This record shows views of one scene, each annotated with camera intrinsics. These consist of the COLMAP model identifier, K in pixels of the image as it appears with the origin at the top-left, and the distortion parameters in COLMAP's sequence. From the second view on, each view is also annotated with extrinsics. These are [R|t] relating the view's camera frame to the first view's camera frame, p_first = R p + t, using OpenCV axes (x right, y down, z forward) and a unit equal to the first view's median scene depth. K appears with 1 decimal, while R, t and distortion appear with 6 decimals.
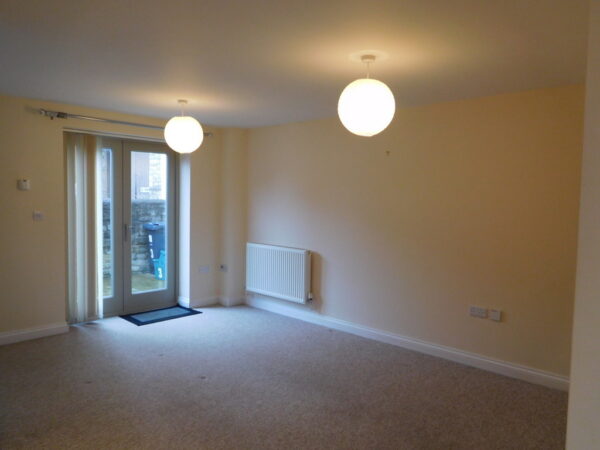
lens RADIAL K [[452.9, 0, 300.0], [0, 452.9, 225.0], [0, 0, 1]] dist [-0.010353, 0.005670]
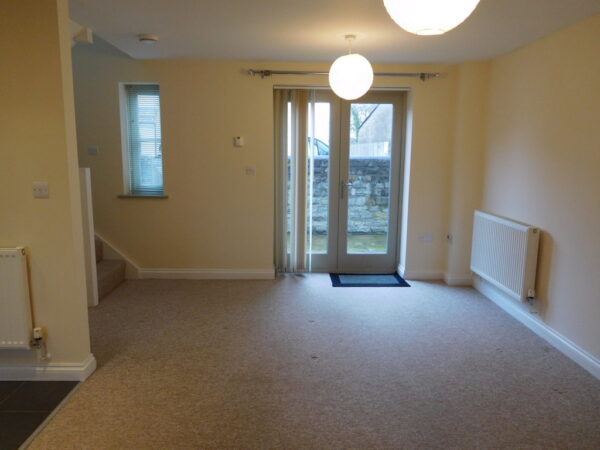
lens RADIAL K [[452.9, 0, 300.0], [0, 452.9, 225.0], [0, 0, 1]] dist [-0.010353, 0.005670]
pose [[0.696758, 0.100898, -0.710174, 0.260603], [-0.037828, 0.993848, 0.104088, -0.005912], [0.716308, -0.045660, 0.696289, 0.272986]]
